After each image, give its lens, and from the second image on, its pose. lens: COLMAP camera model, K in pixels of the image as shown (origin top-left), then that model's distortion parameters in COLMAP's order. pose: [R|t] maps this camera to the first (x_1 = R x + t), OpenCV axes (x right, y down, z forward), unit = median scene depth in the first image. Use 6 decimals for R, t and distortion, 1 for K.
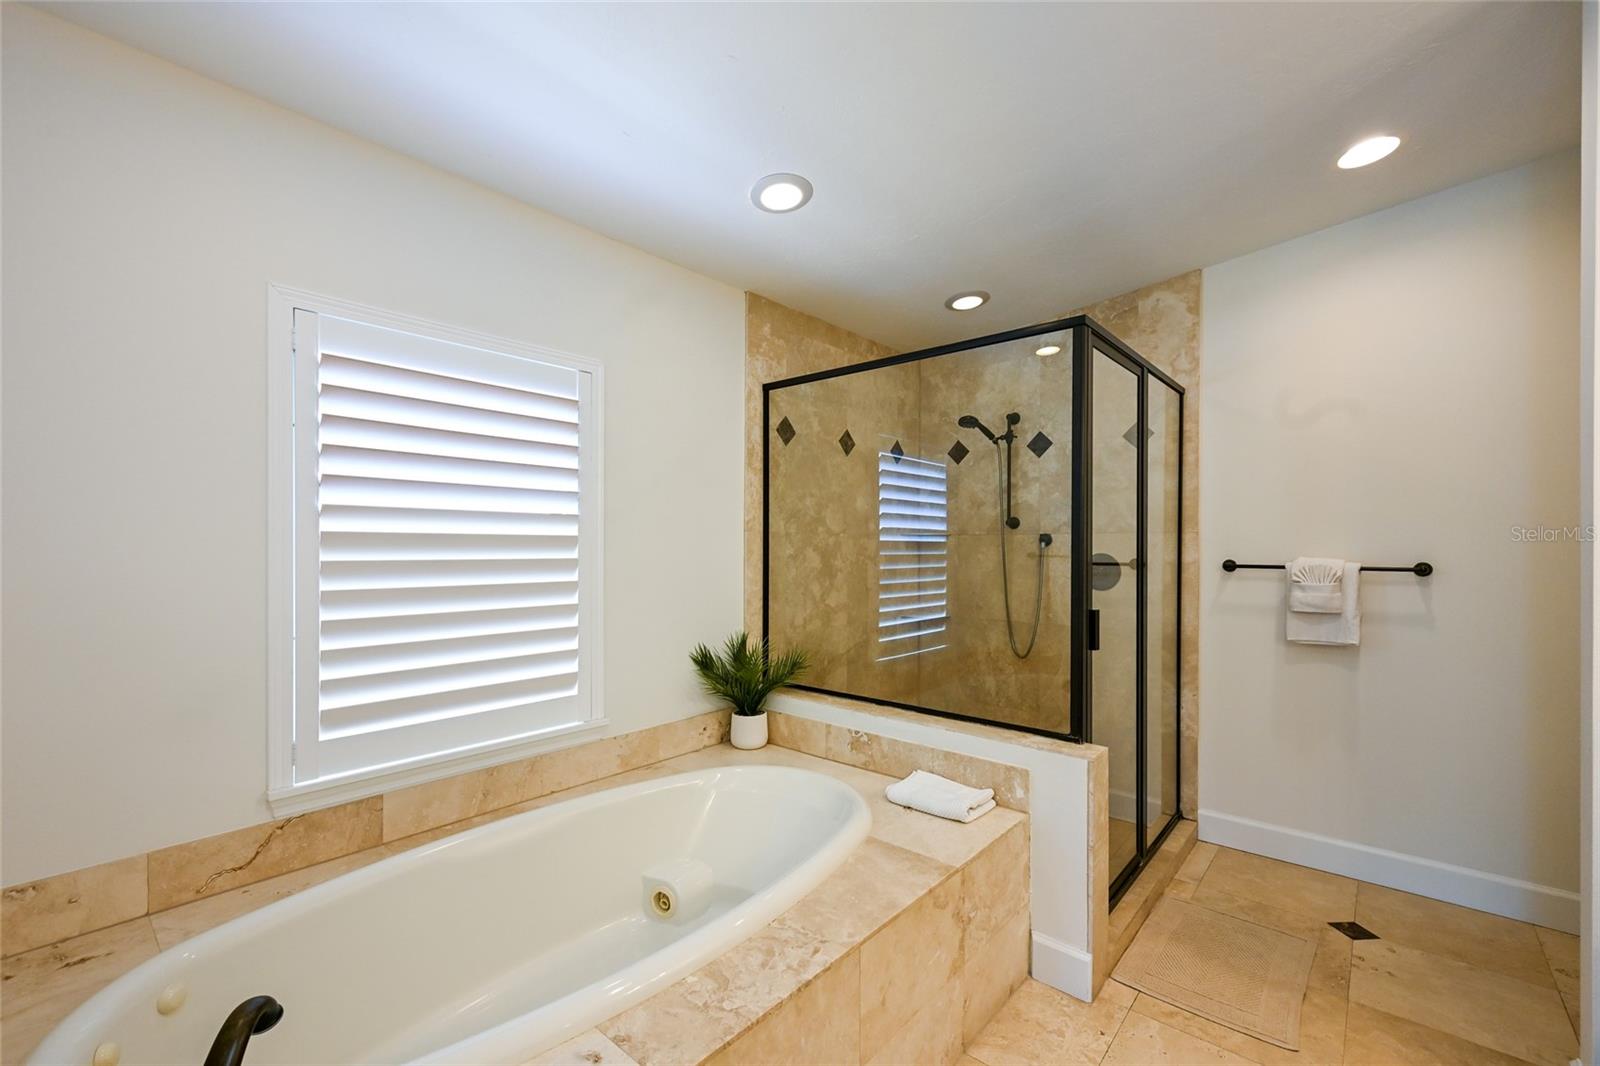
lens RADIAL K [[665.8, 0, 800.2], [0, 665.8, 549.2], [0, 0, 1]] dist [0.006524, -0.001600]
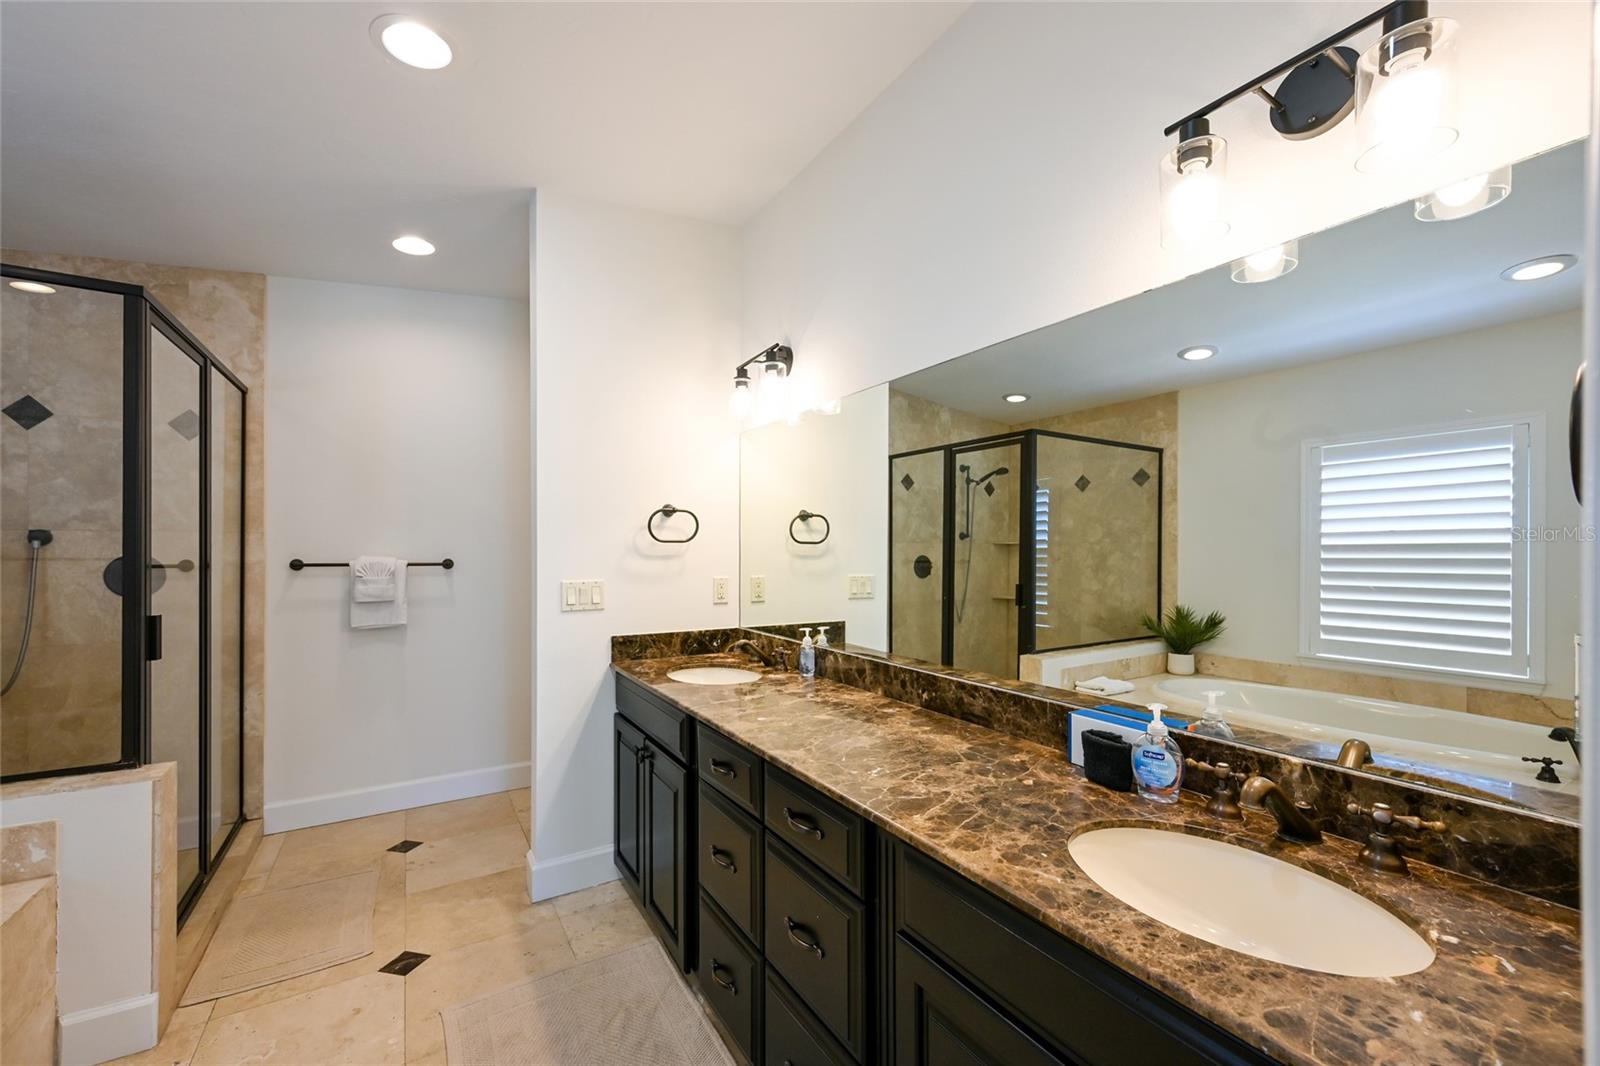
lens RADIAL K [[628.4, 0, 805.0], [0, 628.4, 550.8], [0, 0, 1]] dist [0.000636, 0.000364]
pose [[0.281424, -0.002734, 0.959580, -0.098820], [0.003610, 0.999992, 0.001790, 0.003789], [-0.959577, 0.002960, 0.281431, -0.066430]]
